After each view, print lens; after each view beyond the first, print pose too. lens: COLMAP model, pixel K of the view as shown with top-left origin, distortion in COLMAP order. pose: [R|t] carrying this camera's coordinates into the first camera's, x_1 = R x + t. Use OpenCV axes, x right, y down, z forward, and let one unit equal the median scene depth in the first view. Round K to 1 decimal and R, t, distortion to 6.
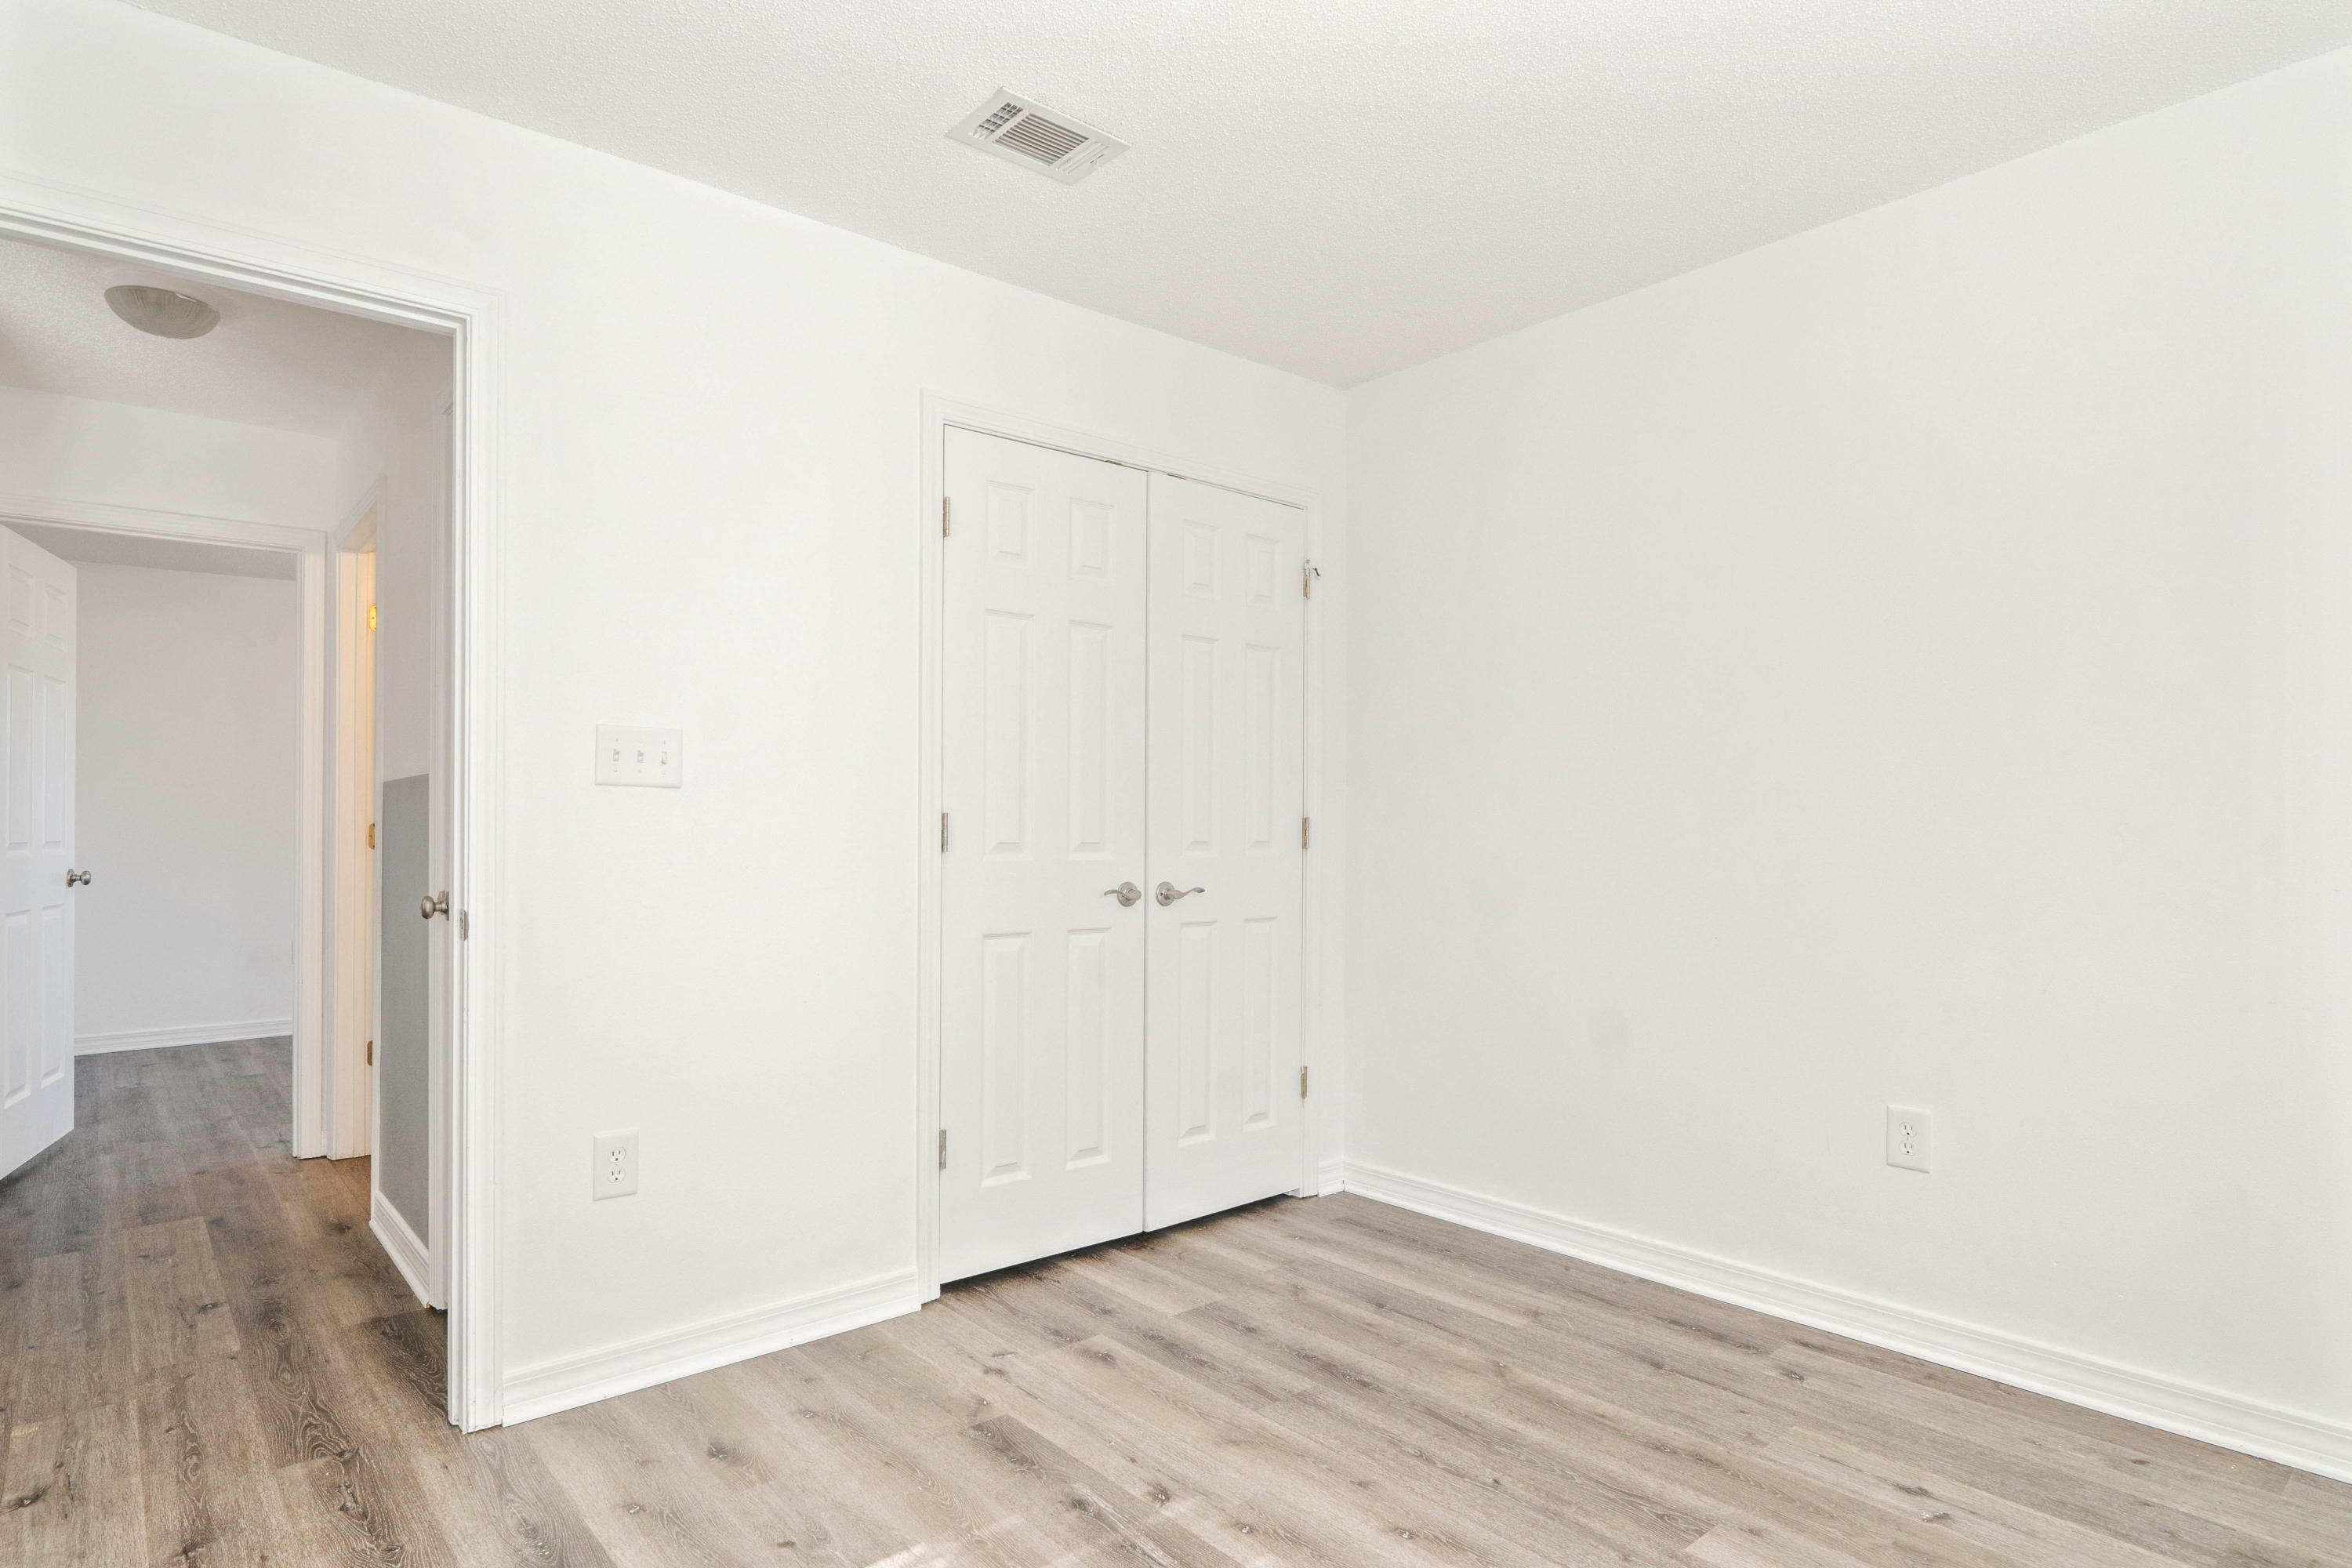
lens RADIAL K [[1250.6, 0, 1168.9], [0, 1250.6, 802.2], [0, 0, 1]] dist [-0.010142, 0.001033]
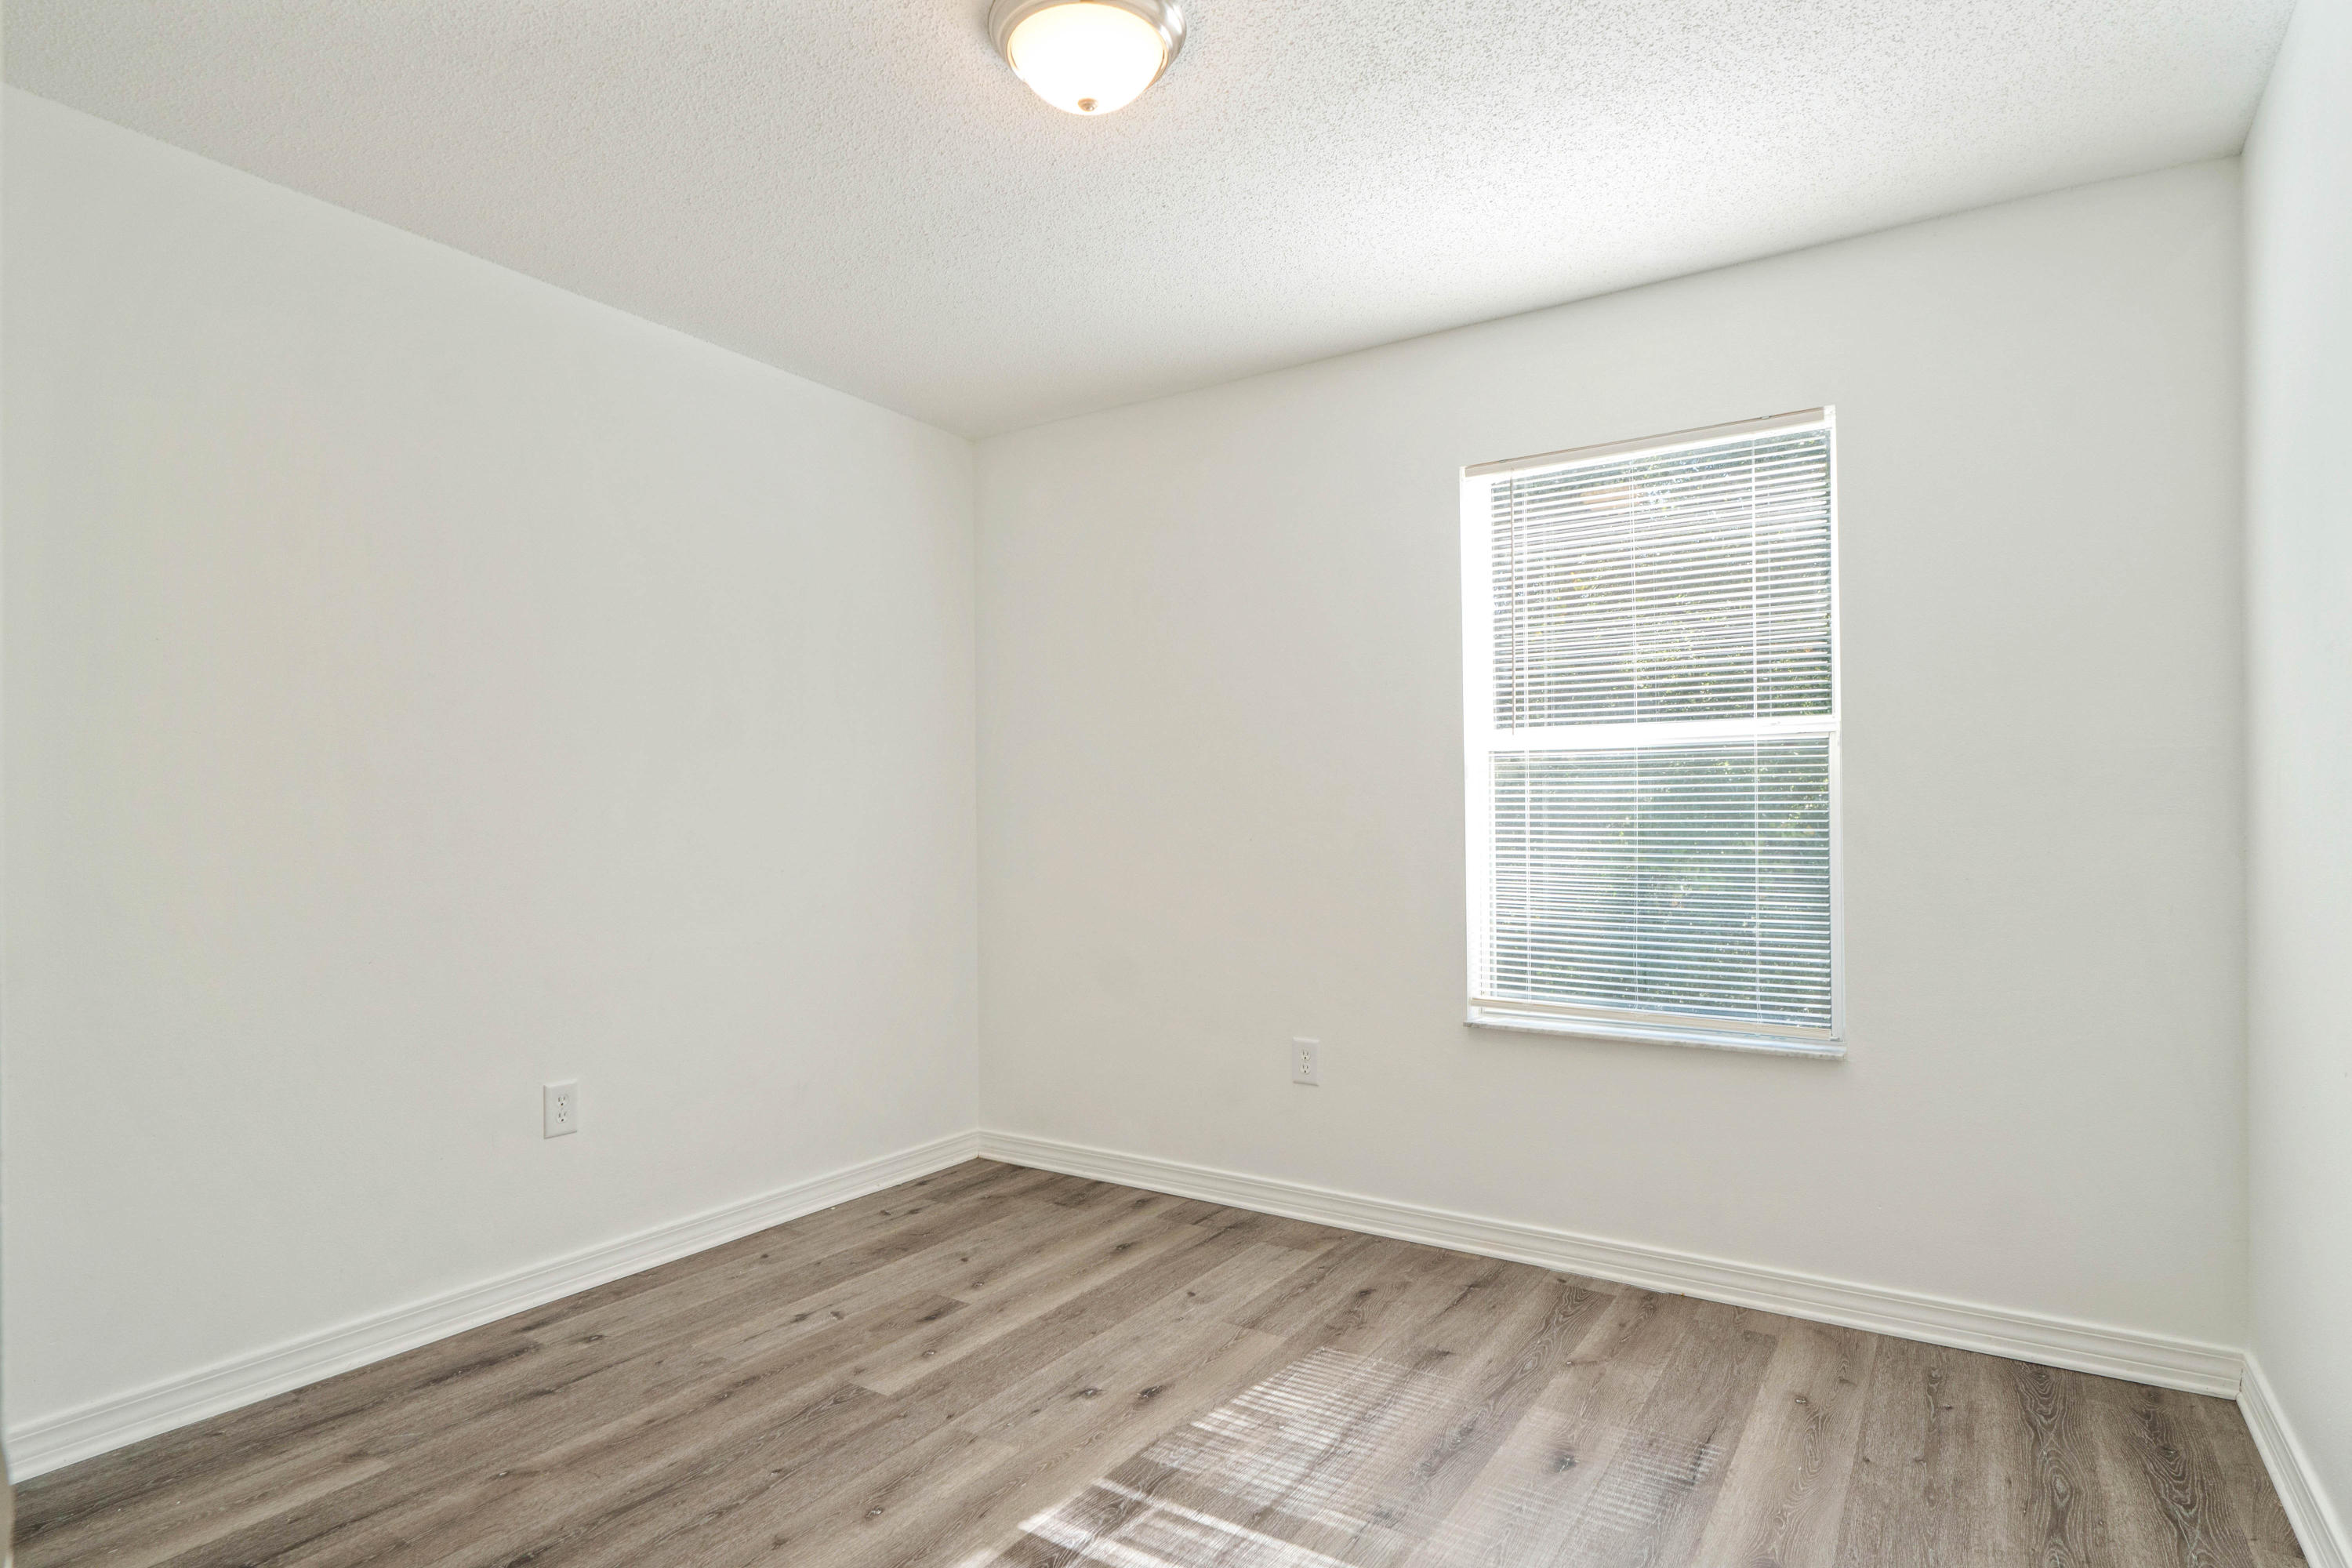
lens RADIAL K [[1250.6, 0, 1168.8], [0, 1250.6, 780.4], [0, 0, 1]] dist [-0.010142, 0.001033]
pose [[-0.276349, 0.029139, 0.960615, -0.727868], [-0.007935, 0.999437, -0.032599, 0.002327], [-0.961024, -0.016631, -0.275963, 0.852584]]
